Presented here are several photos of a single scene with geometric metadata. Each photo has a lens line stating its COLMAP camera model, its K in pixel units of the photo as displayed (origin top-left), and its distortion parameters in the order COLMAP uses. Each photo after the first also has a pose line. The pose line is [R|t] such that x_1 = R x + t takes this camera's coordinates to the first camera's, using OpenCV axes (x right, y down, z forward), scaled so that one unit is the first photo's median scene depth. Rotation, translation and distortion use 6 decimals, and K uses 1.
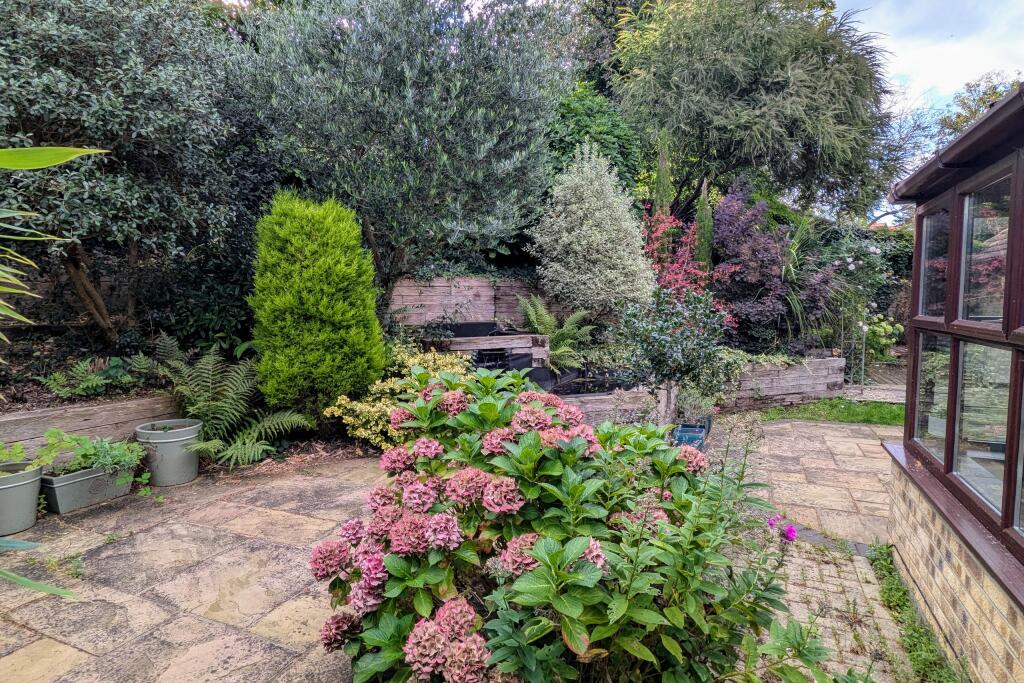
lens RADIAL K [[566.2, 0, 512.0], [0, 566.2, 341.5], [0, 0, 1]] dist [-0.004852, 0.000154]
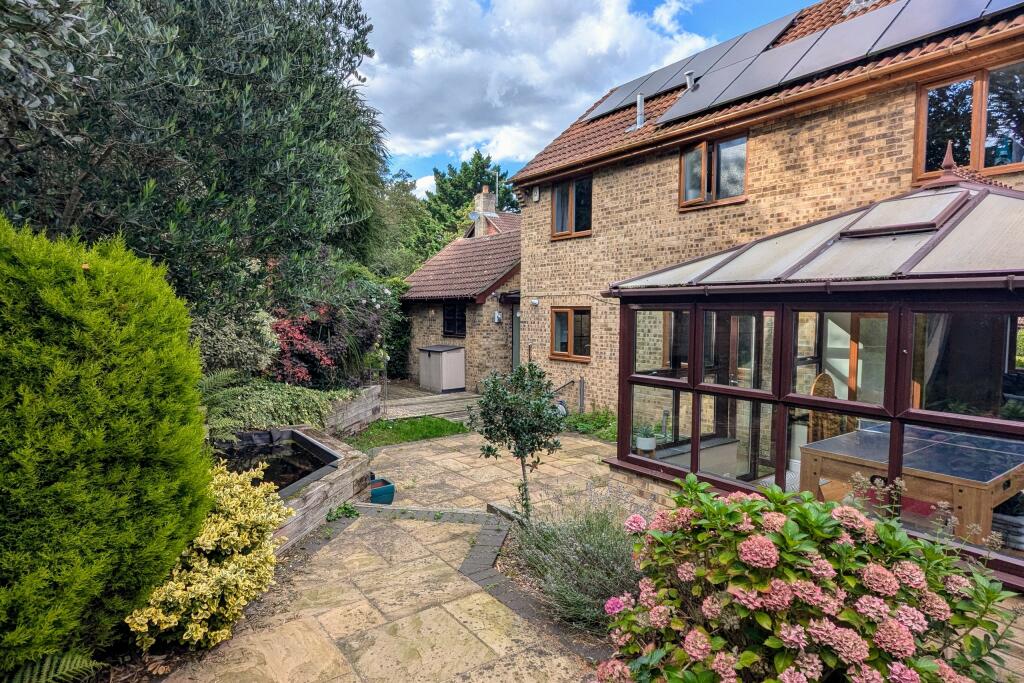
lens RADIAL K [[566.2, 0, 512.0], [0, 566.2, 341.5], [0, 0, 1]] dist [-0.004852, 0.000154]
pose [[0.503738, -0.040791, 0.862893, -0.530161], [0.055900, 0.998330, 0.014560, -0.119764], [-0.862046, 0.040901, 0.505177, 0.337912]]
